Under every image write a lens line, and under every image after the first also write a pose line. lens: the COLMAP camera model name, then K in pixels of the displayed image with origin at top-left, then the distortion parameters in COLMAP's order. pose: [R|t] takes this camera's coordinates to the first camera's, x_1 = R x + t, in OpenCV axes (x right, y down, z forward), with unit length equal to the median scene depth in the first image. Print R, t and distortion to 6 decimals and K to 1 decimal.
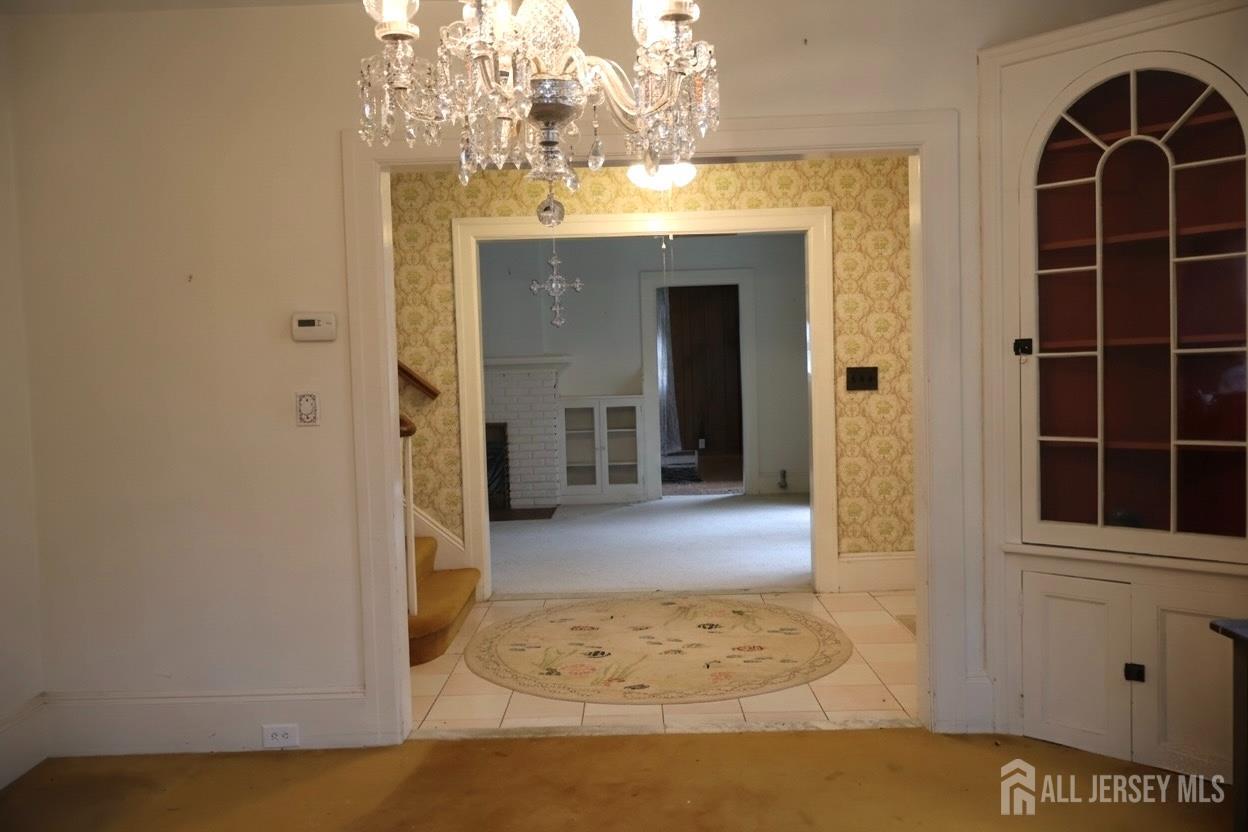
lens RADIAL K [[985.5, 0, 624.0], [0, 985.5, 416.0], [0, 0, 1]] dist [-0.000696, 0.001783]
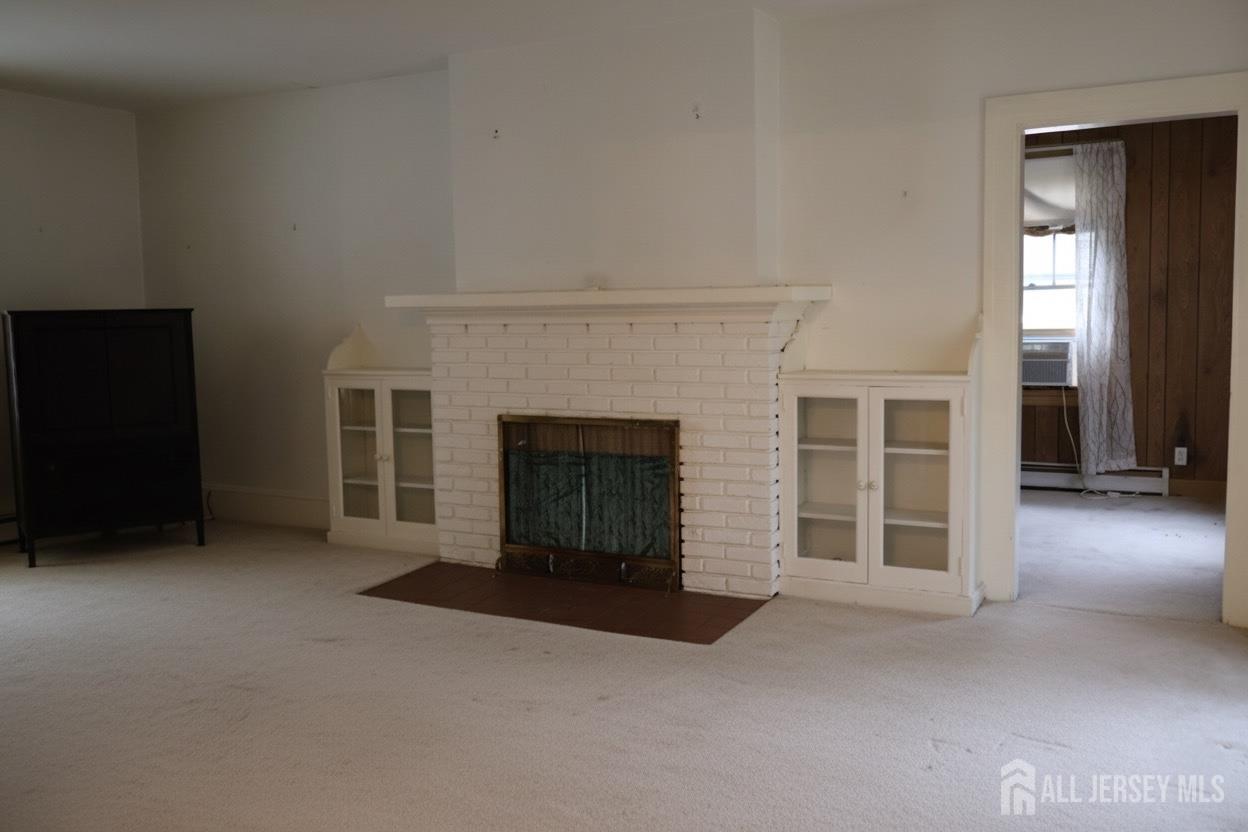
lens RADIAL K [[1047.3, 0, 649.2], [0, 1047.3, 414.7], [0, 0, 1]] dist [-0.002286, -0.001516]
pose [[0.894735, 0.056538, -0.443005, 0.107529], [-0.032601, 0.997576, 0.061470, -0.029823], [0.445406, -0.040557, 0.894410, 0.549085]]
